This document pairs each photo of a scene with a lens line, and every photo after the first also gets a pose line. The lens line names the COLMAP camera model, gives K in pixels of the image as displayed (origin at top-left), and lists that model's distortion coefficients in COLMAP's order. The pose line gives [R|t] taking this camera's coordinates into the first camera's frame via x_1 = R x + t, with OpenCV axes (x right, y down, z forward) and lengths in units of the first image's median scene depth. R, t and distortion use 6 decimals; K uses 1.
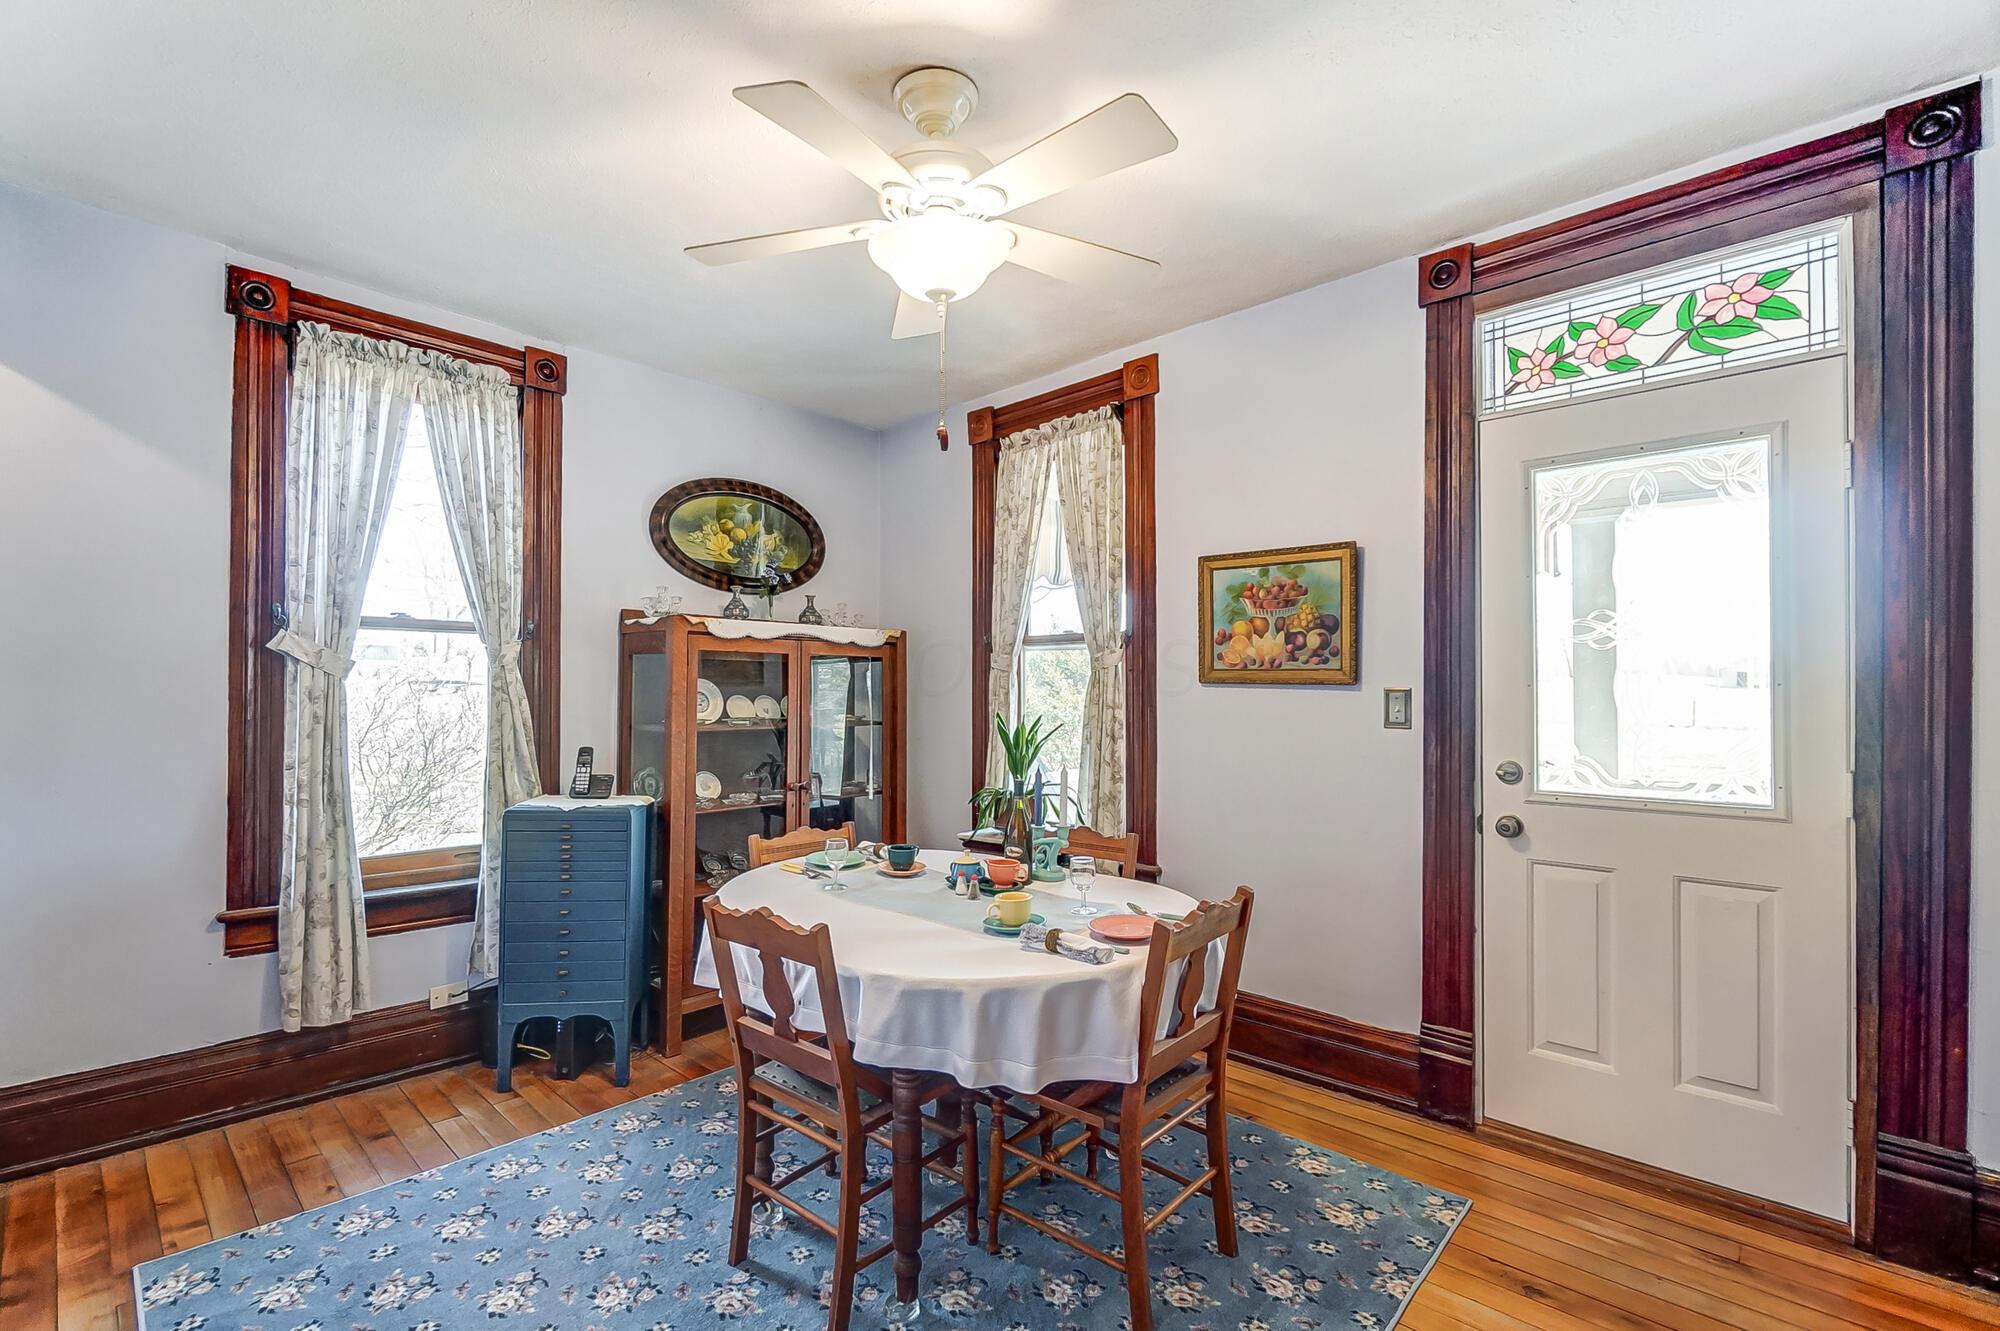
lens RADIAL K [[867.3, 0, 1000.2], [0, 867.3, 676.6], [0, 0, 1]] dist [-0.018463, -0.000043]
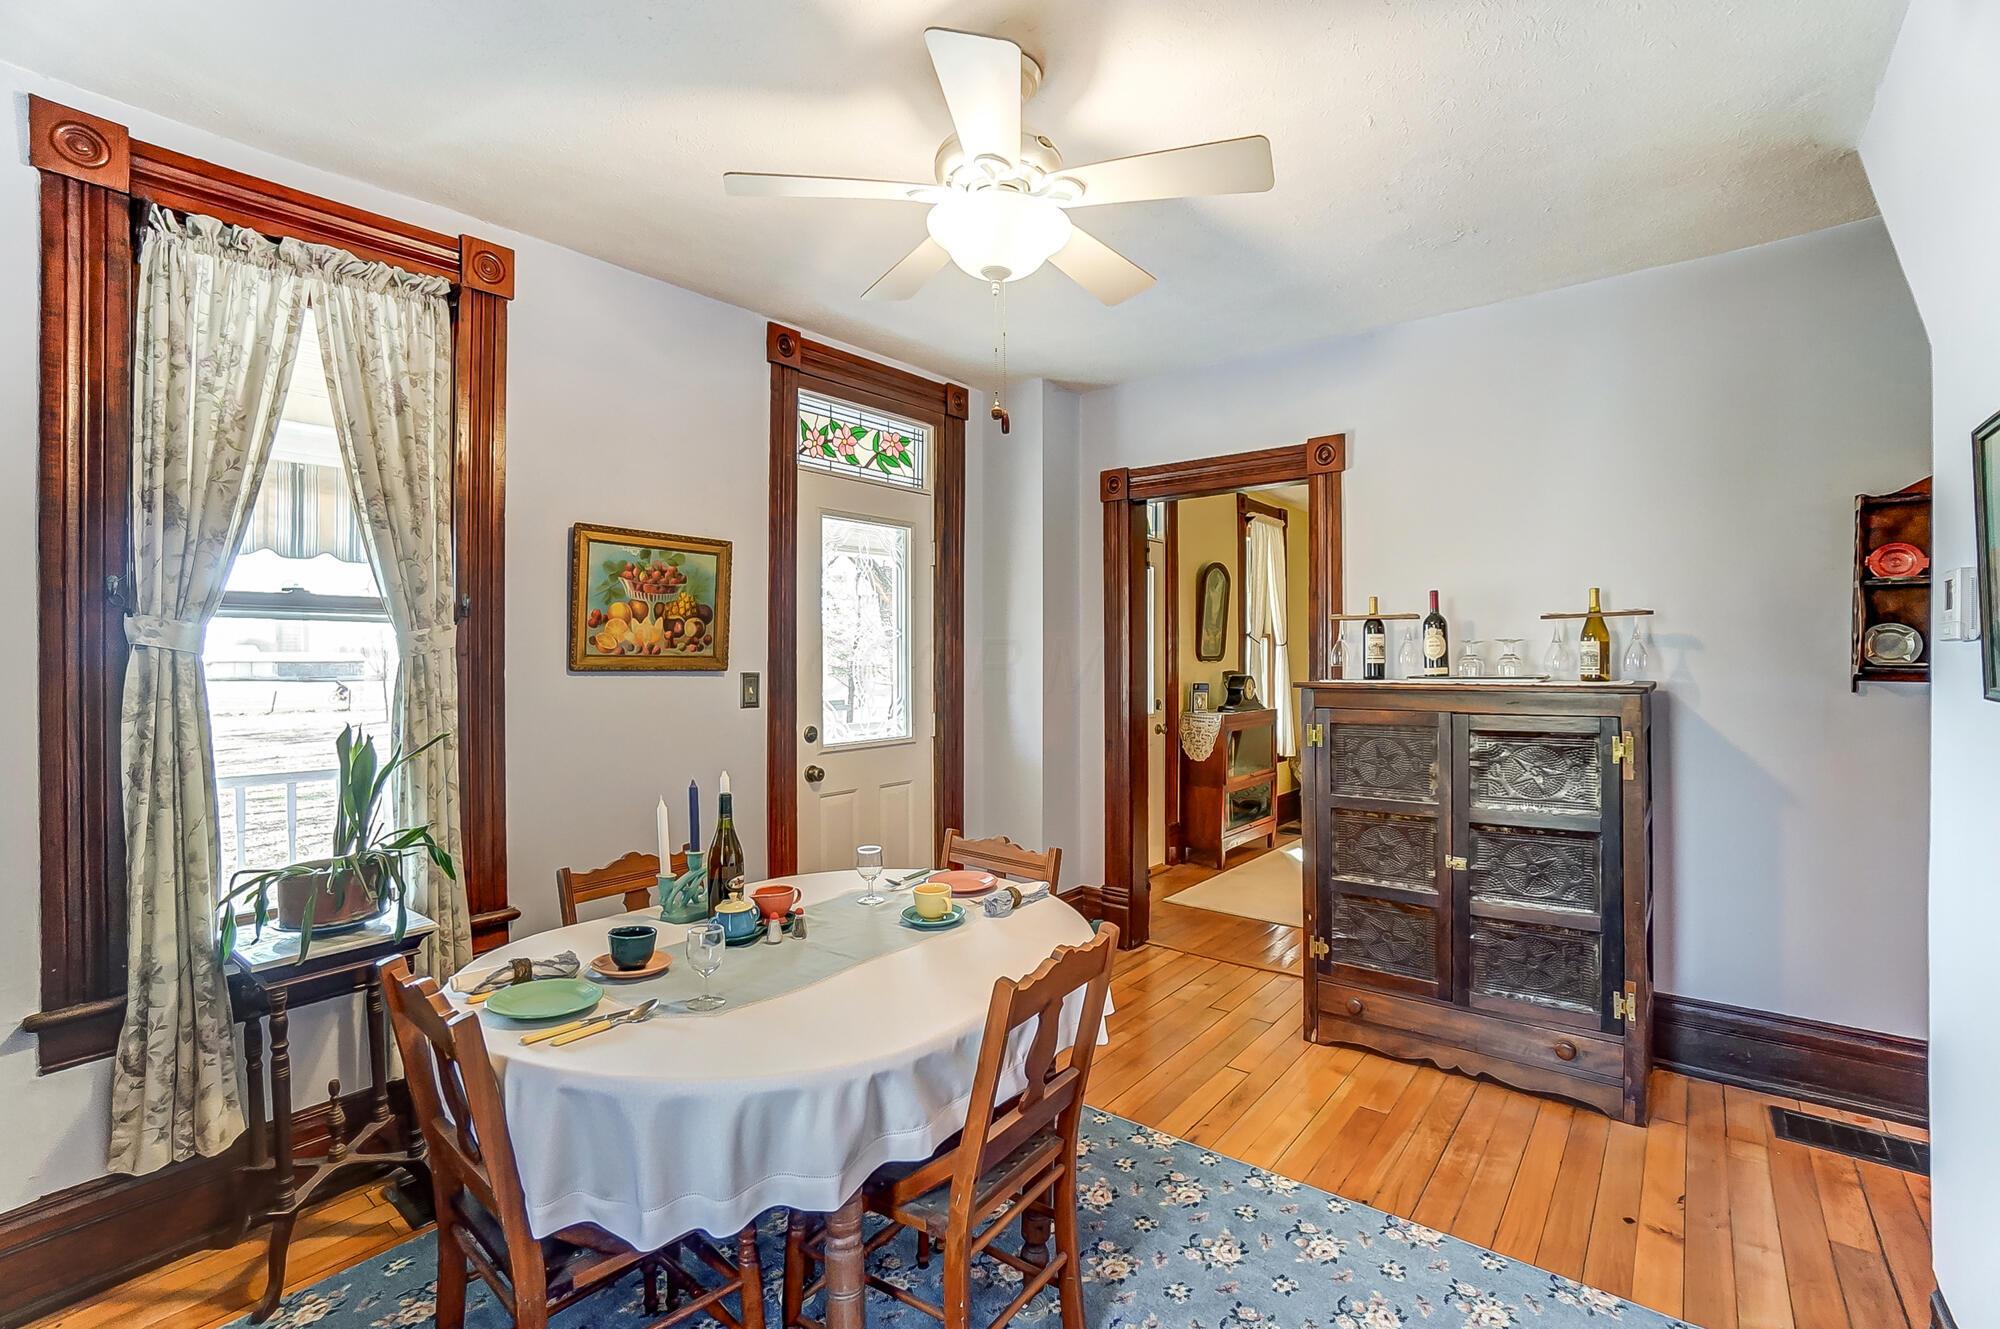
lens RADIAL K [[873.7, 0, 1000.0], [0, 873.7, 664.5], [0, 0, 1]] dist [-0.059247, 0.000232]
pose [[-0.079427, 0.001675, 0.996839, -0.705043], [0.005103, 0.999986, -0.001274, 0.004681], [-0.996828, 0.004986, -0.079434, 0.716140]]
